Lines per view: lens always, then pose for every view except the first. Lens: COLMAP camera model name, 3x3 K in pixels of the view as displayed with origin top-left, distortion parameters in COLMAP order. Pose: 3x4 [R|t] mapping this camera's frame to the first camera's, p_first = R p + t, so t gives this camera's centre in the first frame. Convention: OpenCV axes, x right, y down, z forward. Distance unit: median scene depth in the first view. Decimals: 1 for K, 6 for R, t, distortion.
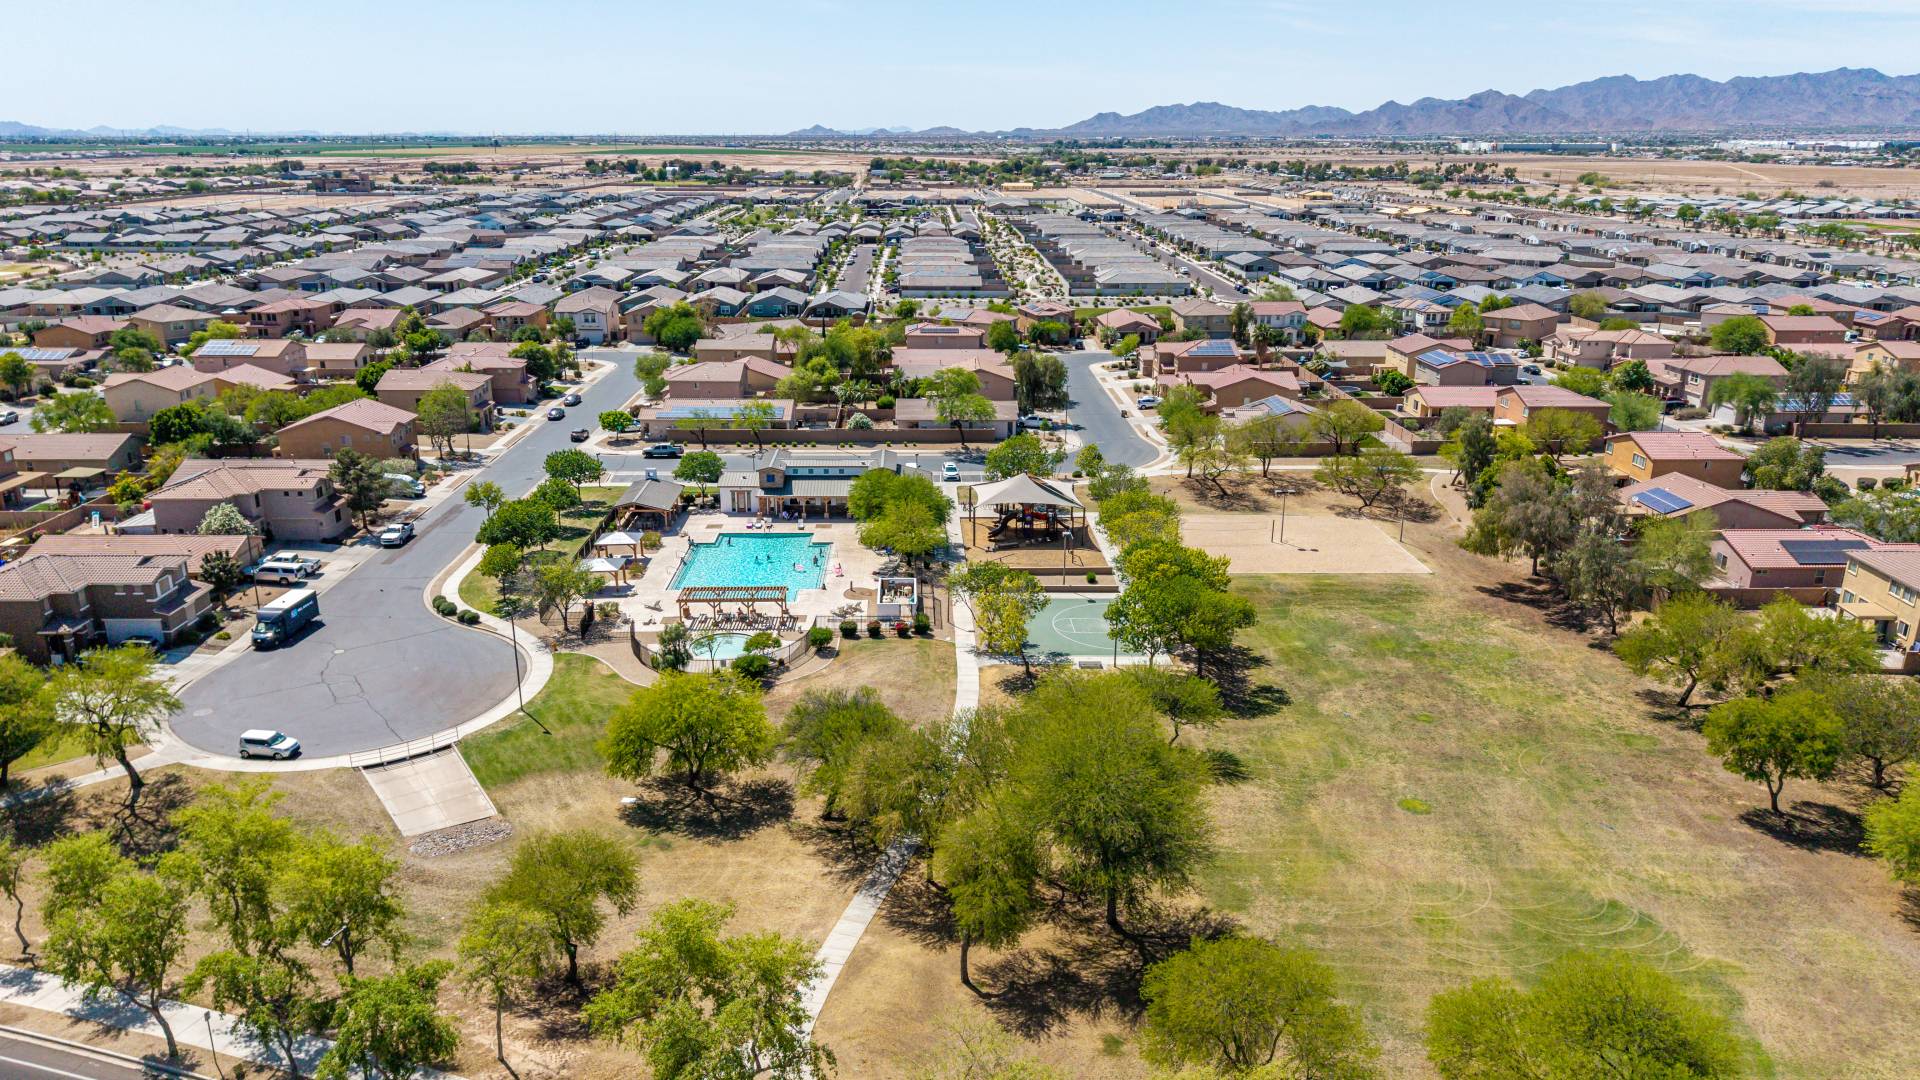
lens RADIAL K [[1282.8, 0, 949.7], [0, 1282.8, 538.3], [0, 0, 1]] dist [0.047673, -0.055962]
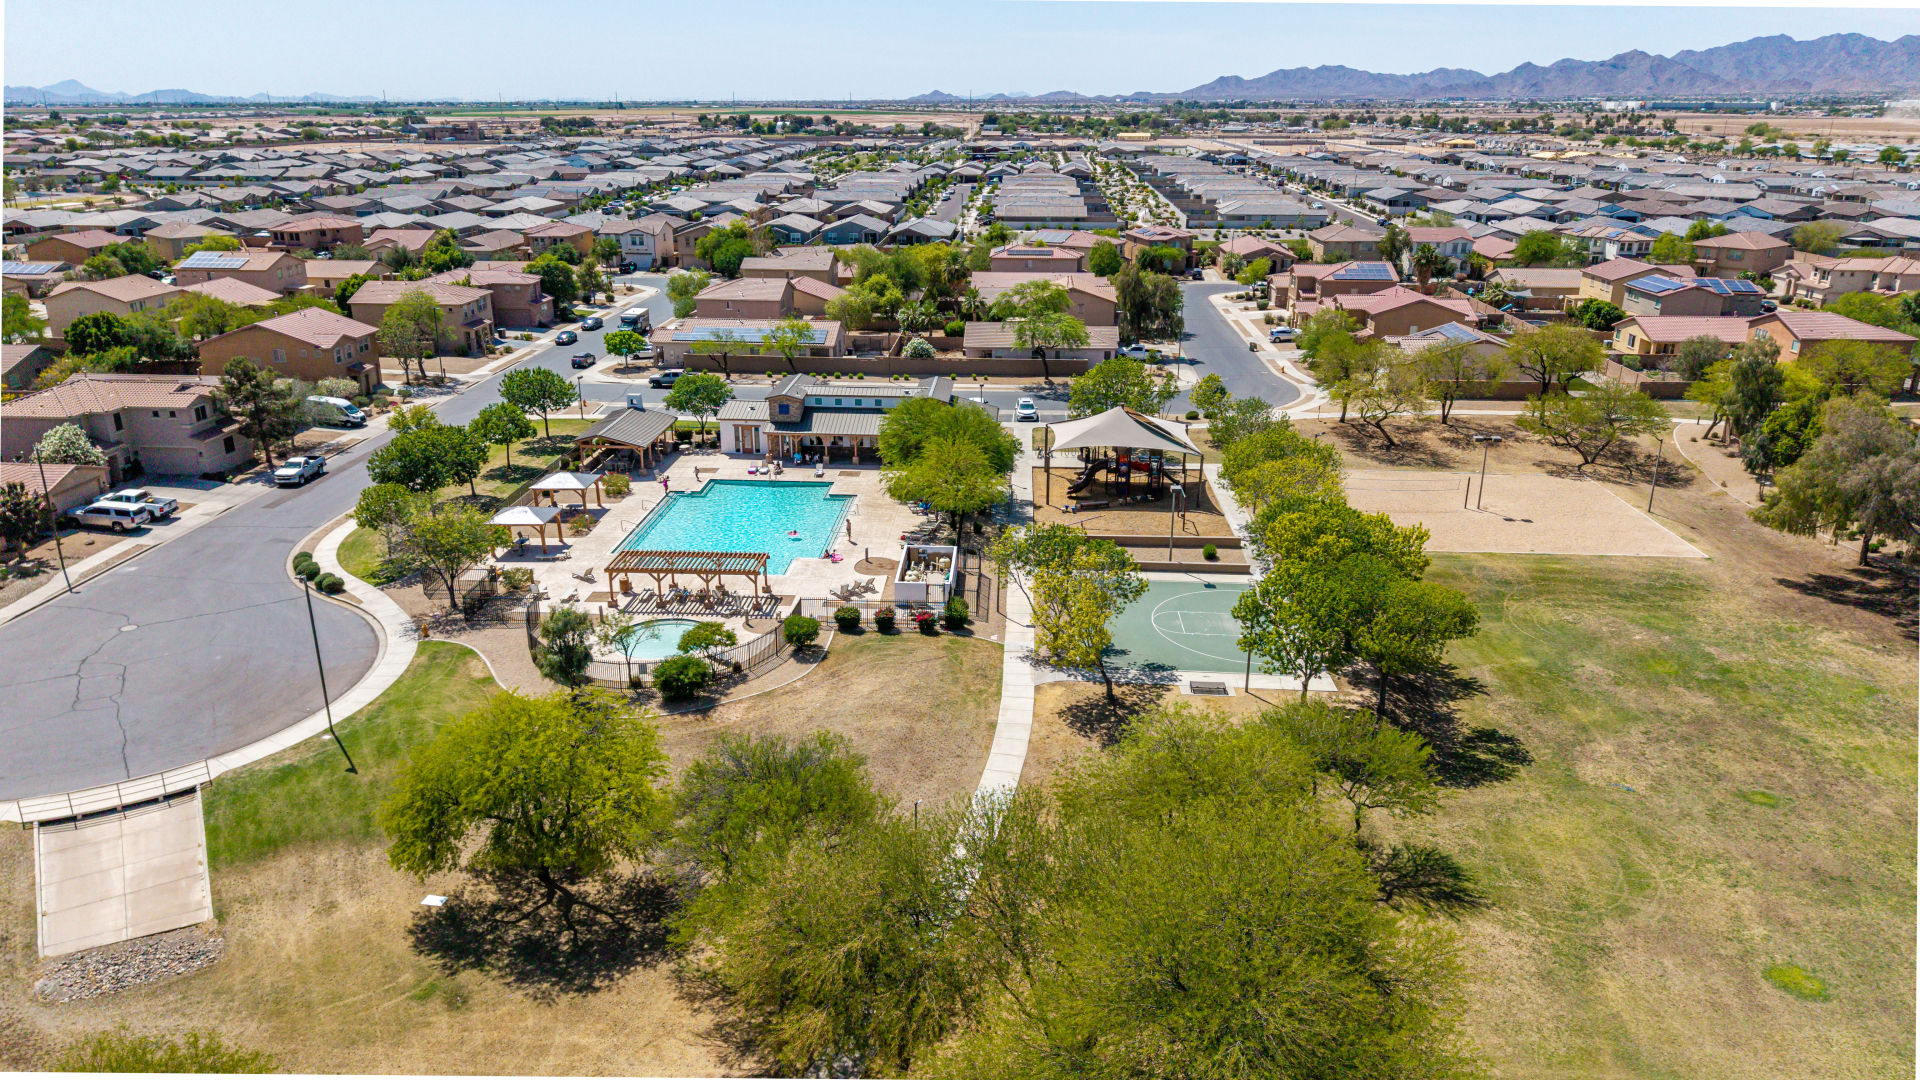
lens RADIAL K [[1266.5, 0, 951.6], [0, 1266.5, 545.6], [0, 0, 1]] dist [0.031699, -0.029881]
pose [[0.996271, 0.026837, -0.082005, 0.016865], [-0.024079, 0.999117, 0.034432, 0.004357], [0.082857, -0.032329, 0.996037, 0.190691]]
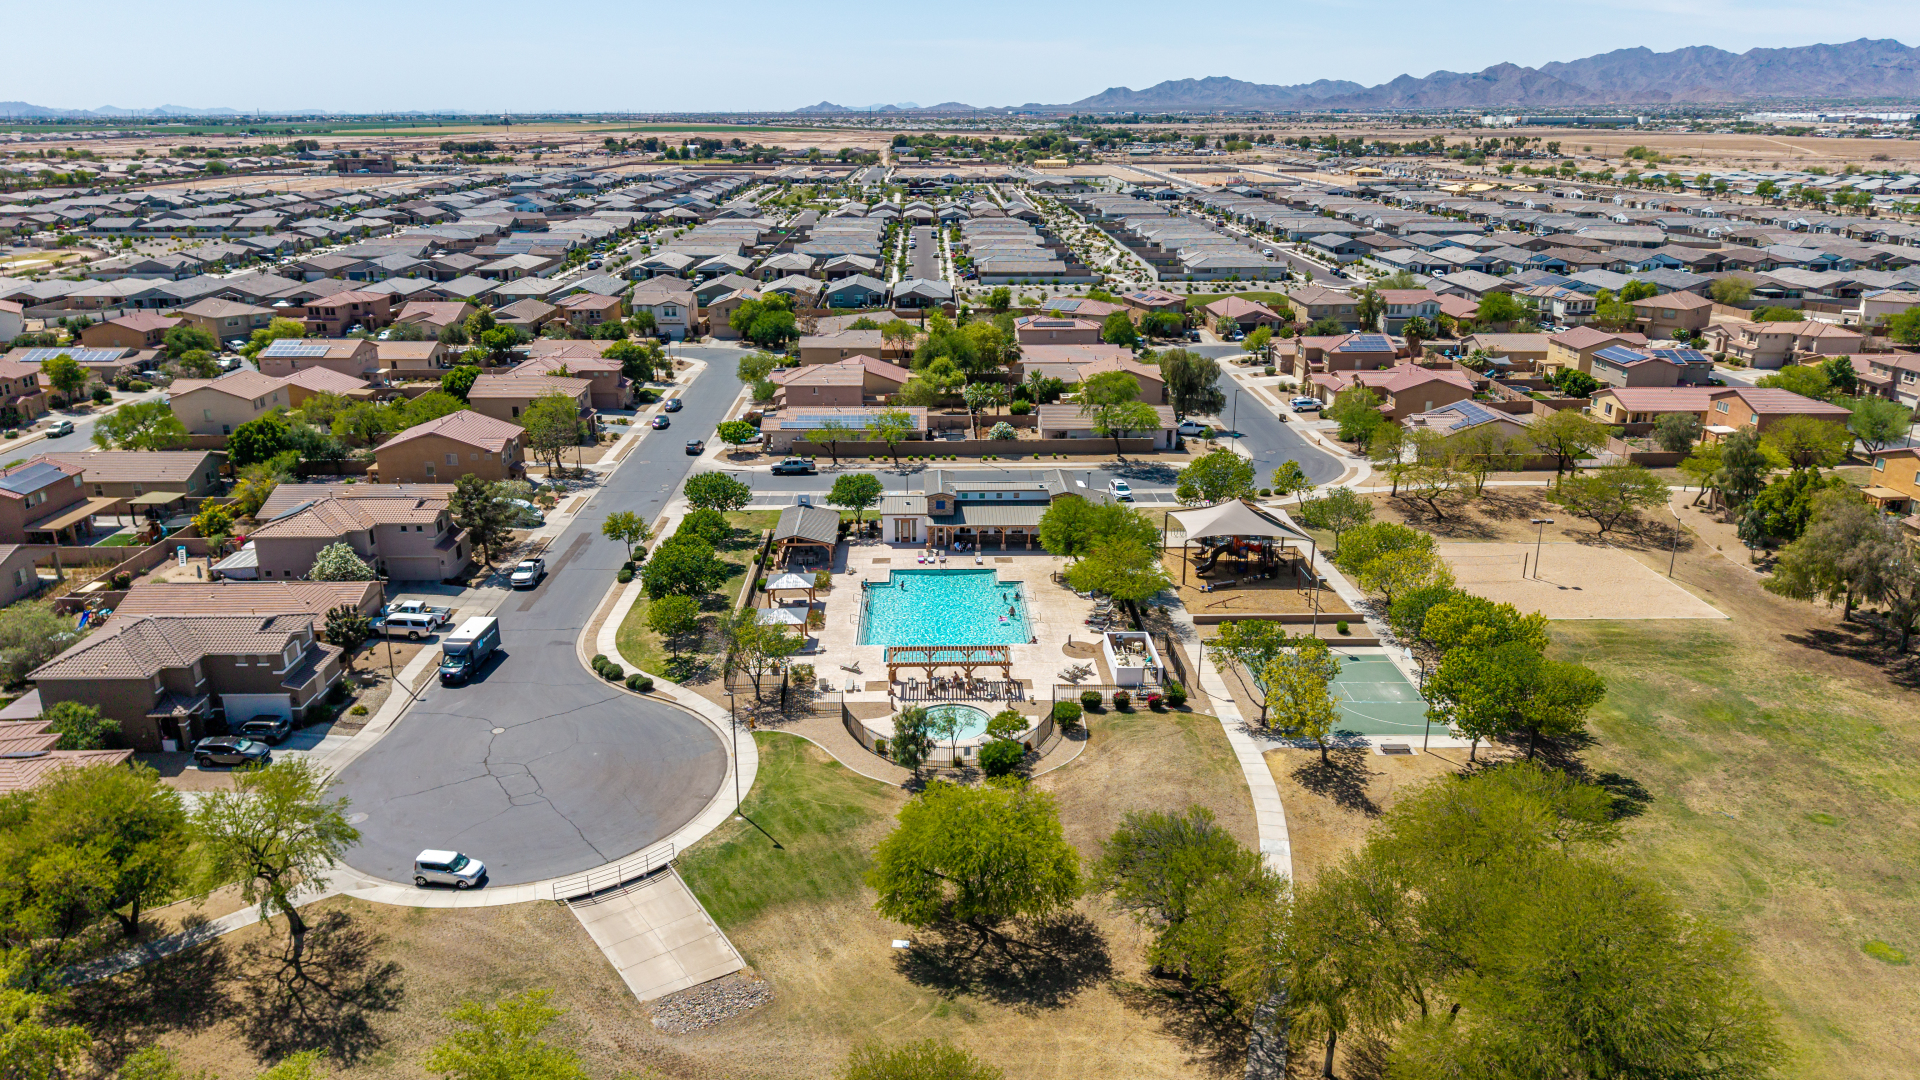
lens RADIAL K [[1282.8, 0, 949.7], [0, 1282.8, 538.3], [0, 0, 1]] dist [0.047673, -0.055962]
pose [[0.999976, -0.002597, -0.006450, -0.094572], [0.002705, 0.999855, 0.016789, -0.028470], [0.006405, -0.016806, 0.999838, 0.088454]]
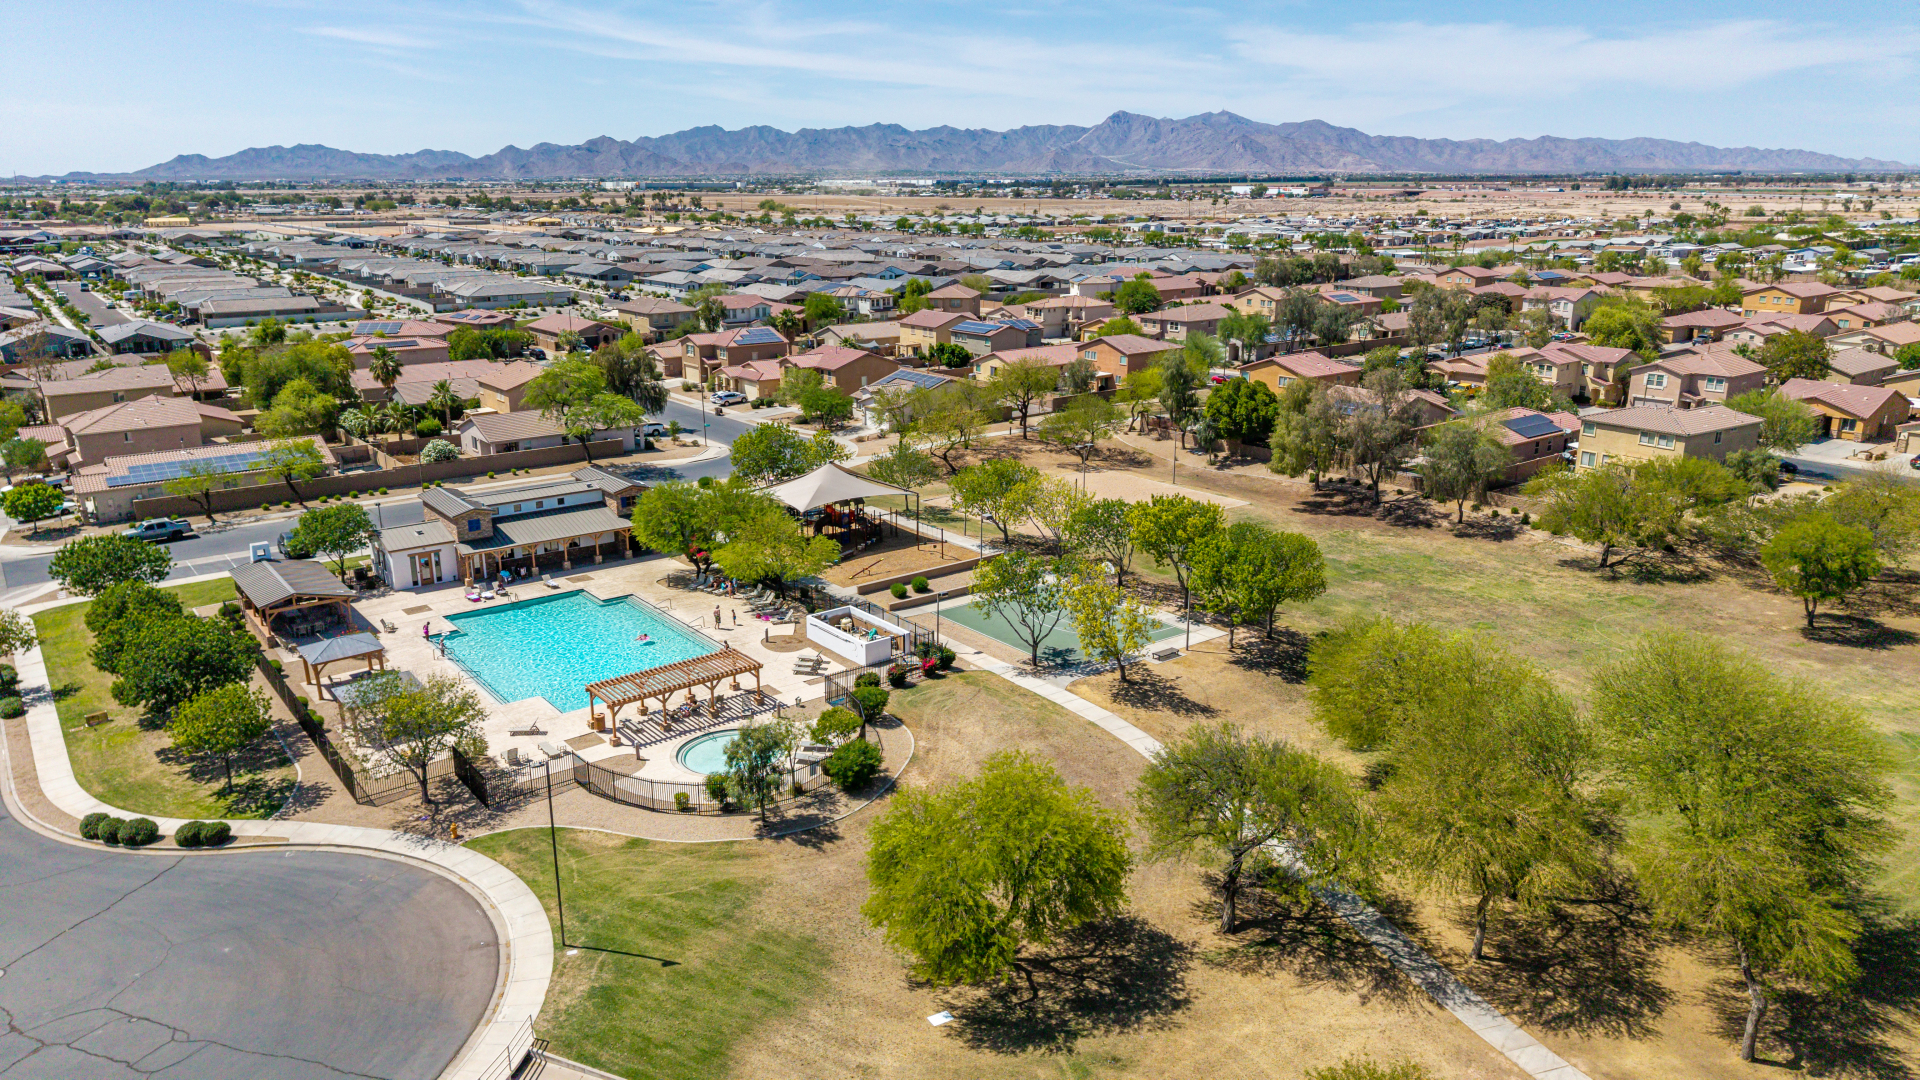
lens RADIAL K [[1282.8, 0, 949.7], [0, 1282.8, 538.3], [0, 0, 1]] dist [0.047673, -0.055962]
pose [[0.807121, -0.164525, 0.566998, -0.238061], [0.182510, 0.982876, 0.025397, -0.008744], [-0.561467, 0.082984, 0.823328, 0.226747]]
